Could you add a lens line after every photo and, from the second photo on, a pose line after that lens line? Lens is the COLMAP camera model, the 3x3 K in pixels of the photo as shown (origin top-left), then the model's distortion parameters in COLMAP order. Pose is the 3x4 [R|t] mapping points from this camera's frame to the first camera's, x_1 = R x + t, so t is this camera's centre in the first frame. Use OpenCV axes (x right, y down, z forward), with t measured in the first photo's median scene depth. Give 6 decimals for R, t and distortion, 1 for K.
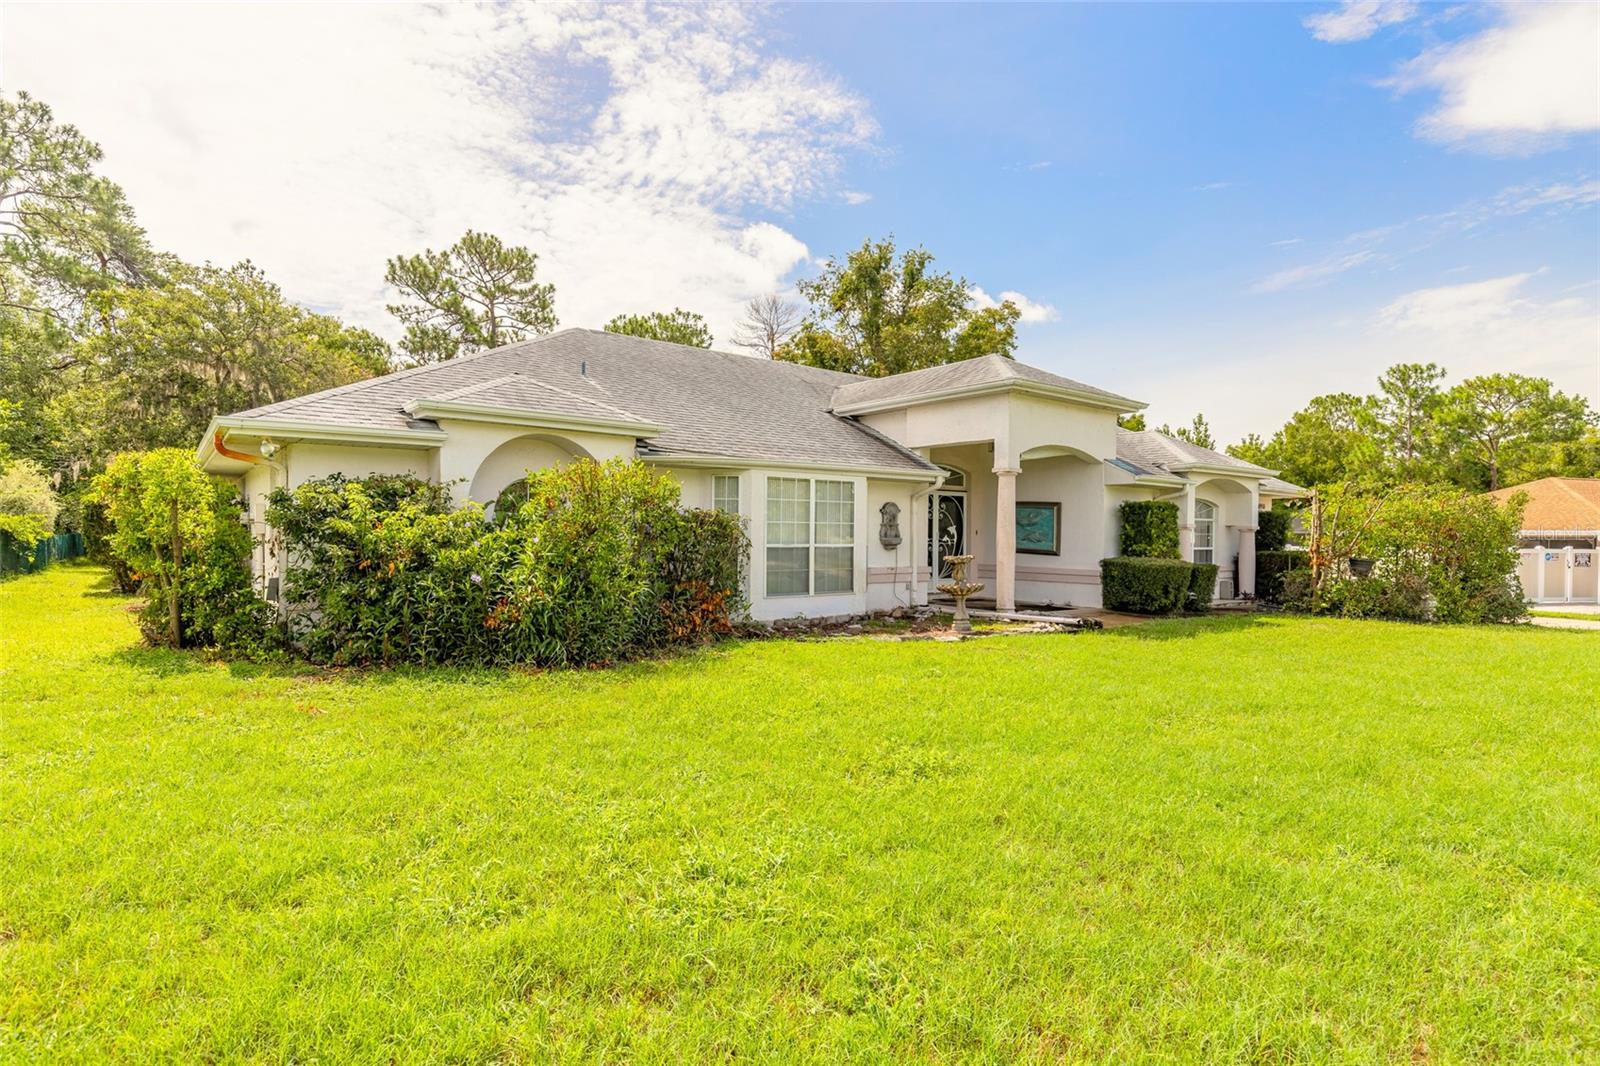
lens RADIAL K [[821.7, 0, 801.0], [0, 821.7, 532.2], [0, 0, 1]] dist [0.001104, 0.000905]
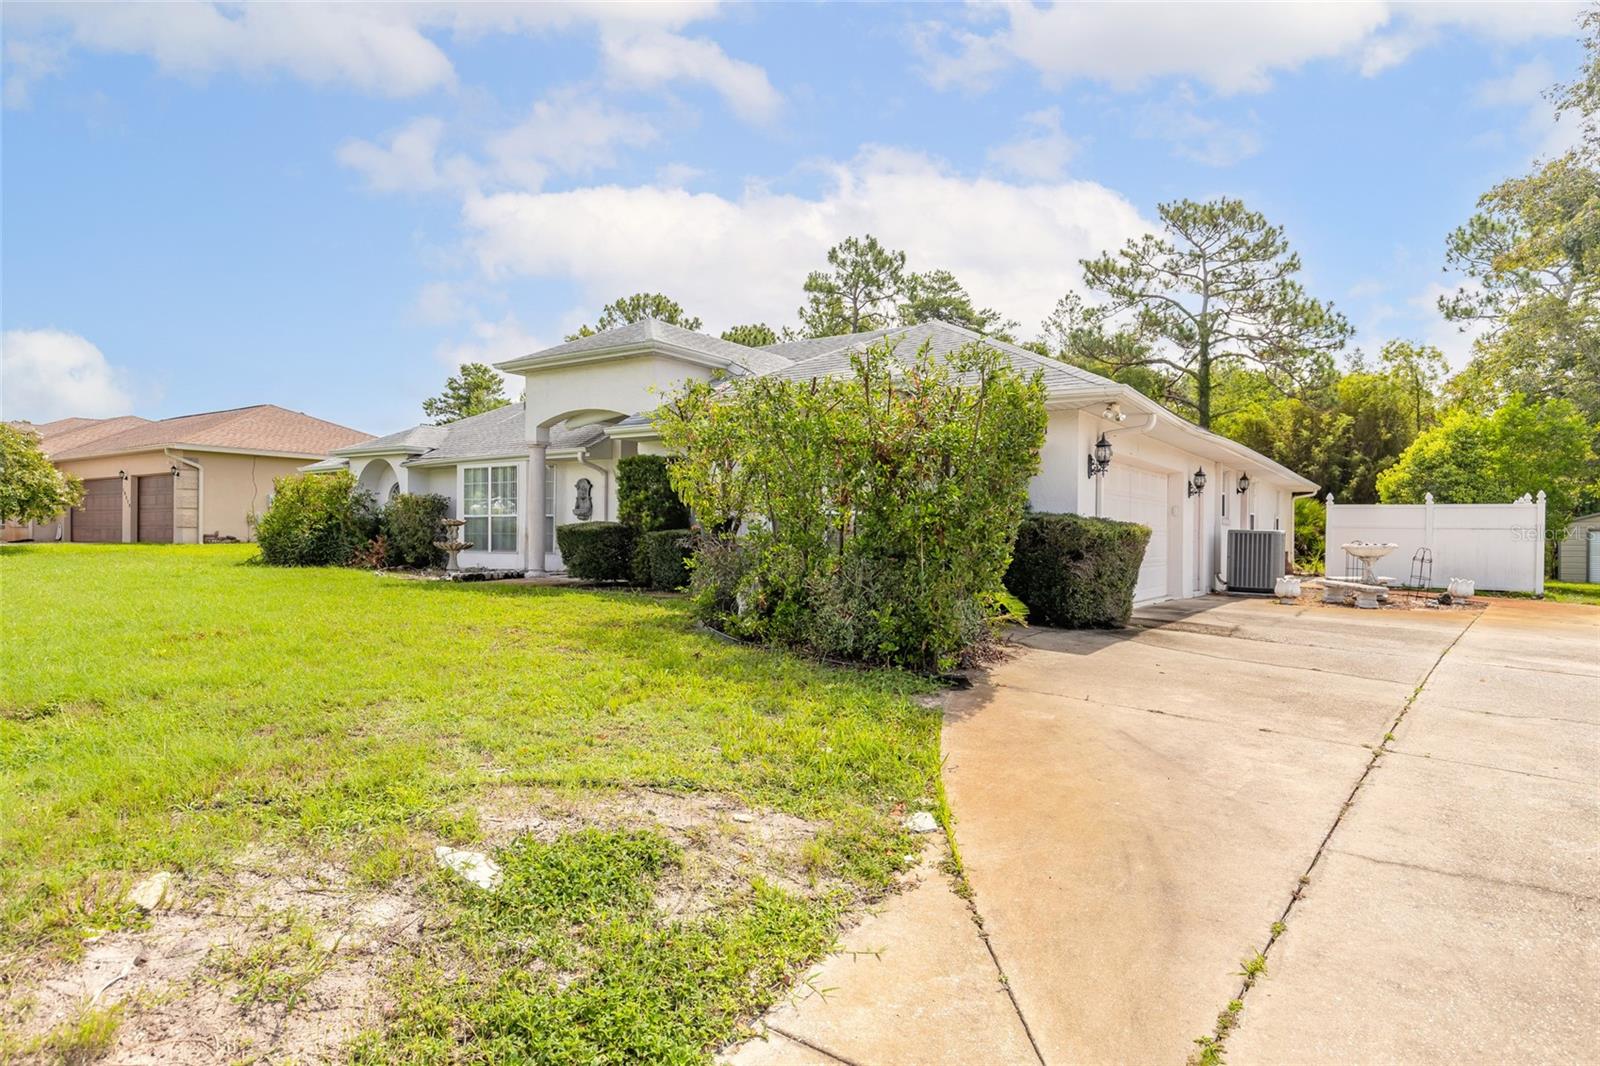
lens RADIAL K [[917.9, 0, 798.3], [0, 917.9, 530.2], [0, 0, 1]] dist [0.007554, -0.001290]
pose [[0.294773, -0.012178, -0.955490, 1.420854], [0.000824, 0.999922, -0.012490, 0.052011], [0.955567, 0.002894, 0.294760, 0.907708]]
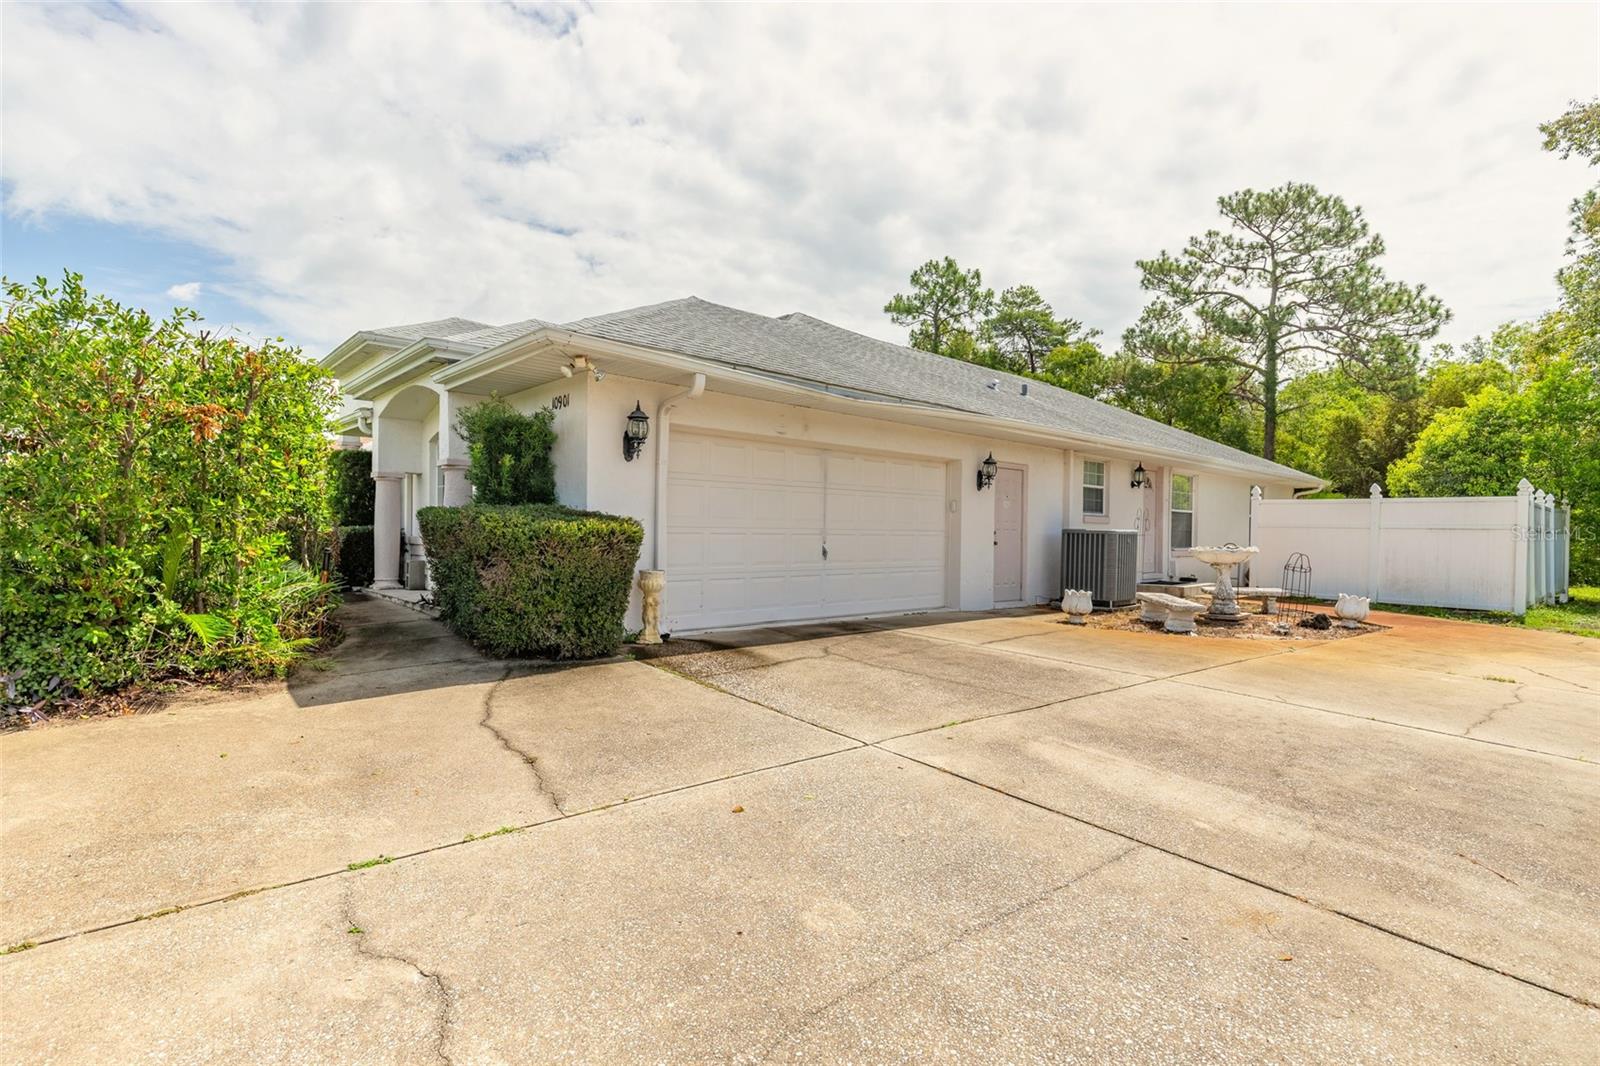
lens RADIAL K [[763.4, 0, 793.1], [0, 763.4, 538.3], [0, 0, 1]] dist [-0.001892, -0.001149]
pose [[0.058309, 0.000402, -0.998299, 1.258302], [-0.005397, 0.999985, 0.000088, 0.048708], [0.998284, 0.005383, 0.058310, 1.455199]]
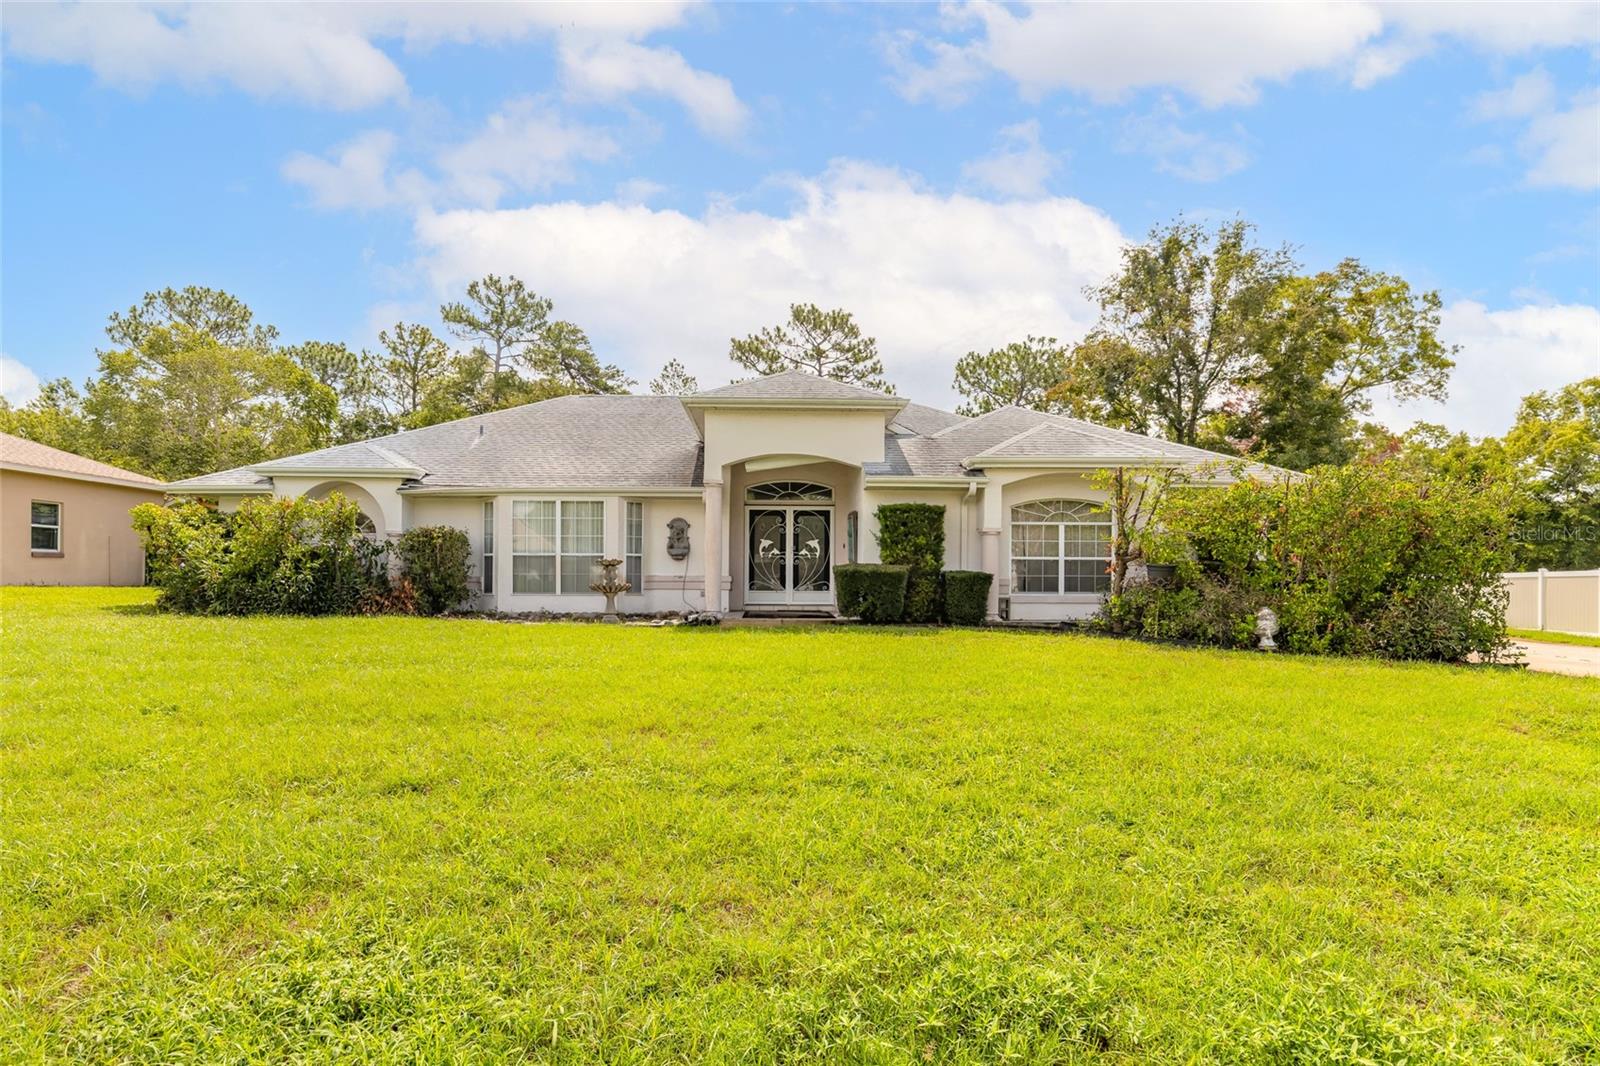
lens RADIAL K [[853.8, 0, 796.2], [0, 853.8, 570.4], [0, 0, 1]] dist [-0.007090, -0.000747]
pose [[0.789753, -0.008125, -0.613371, 0.952902], [0.002909, 0.999951, -0.009501, 0.047198], [0.613418, 0.005719, 0.789738, 0.175378]]
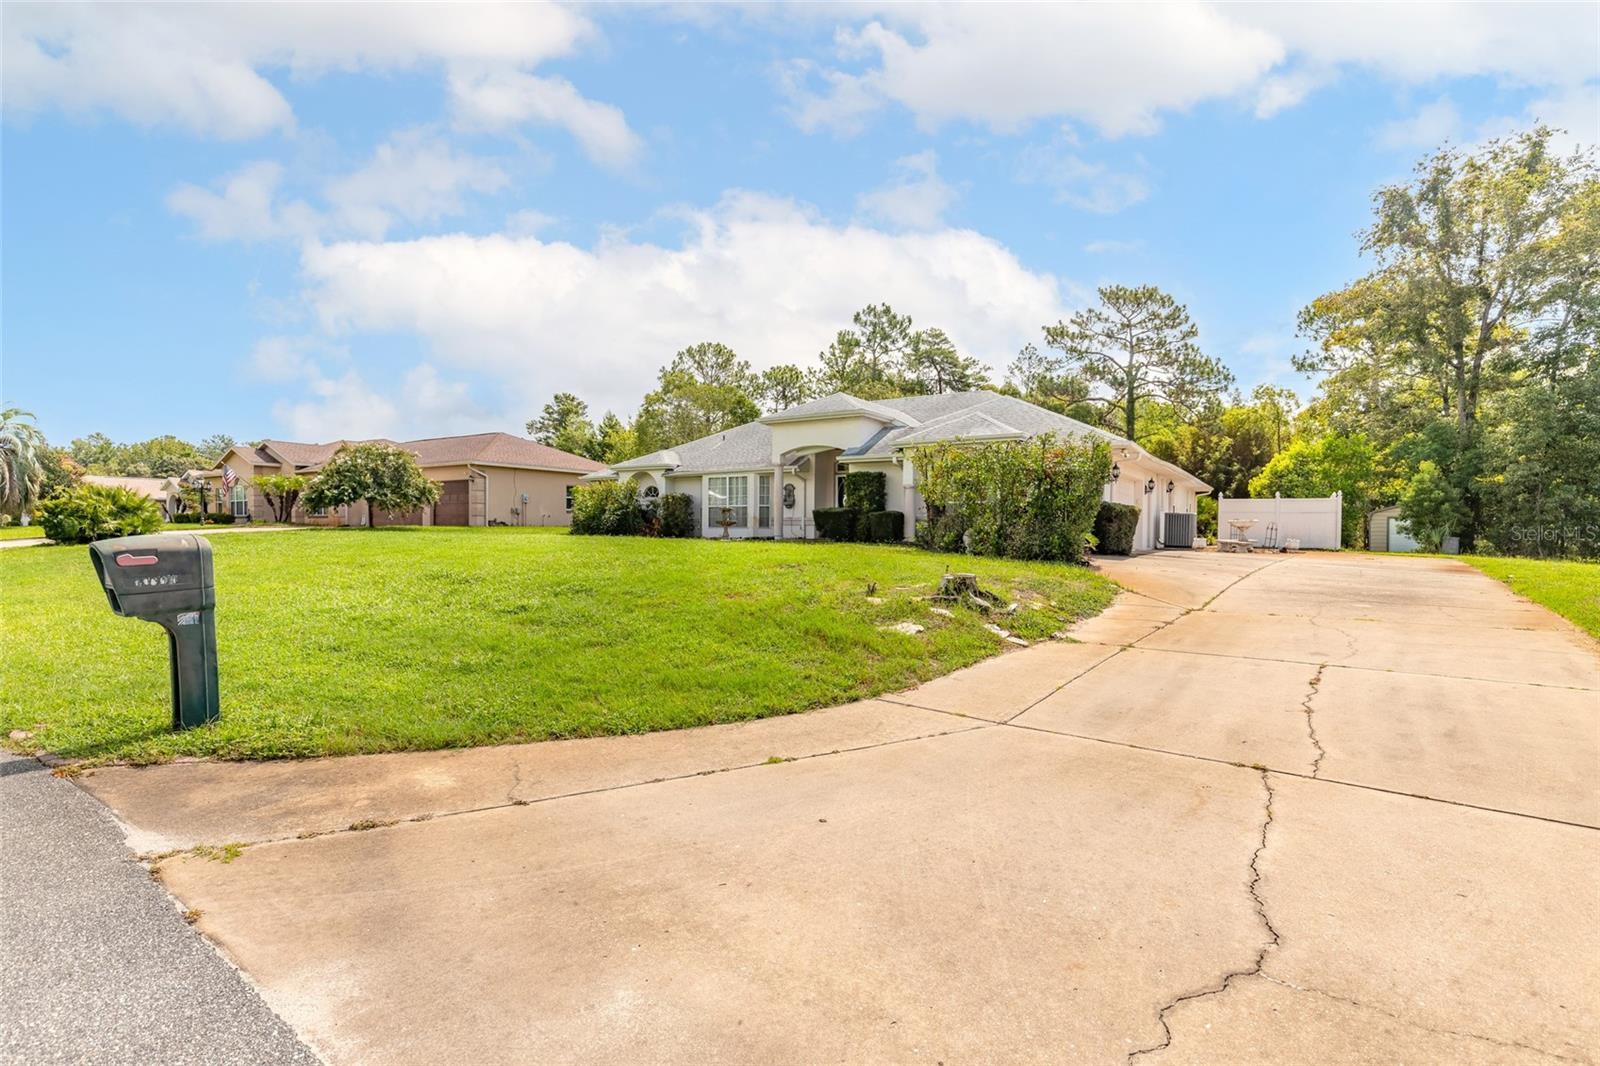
lens RADIAL K [[763.4, 0, 799.3], [0, 763.4, 533.0], [0, 0, 1]] dist [-0.001892, -0.001149]
pose [[0.319410, -0.002482, -0.947613, 1.831054], [0.003118, 0.999994, -0.001568, 0.083352], [0.947611, -0.002454, 0.319416, 0.443550]]
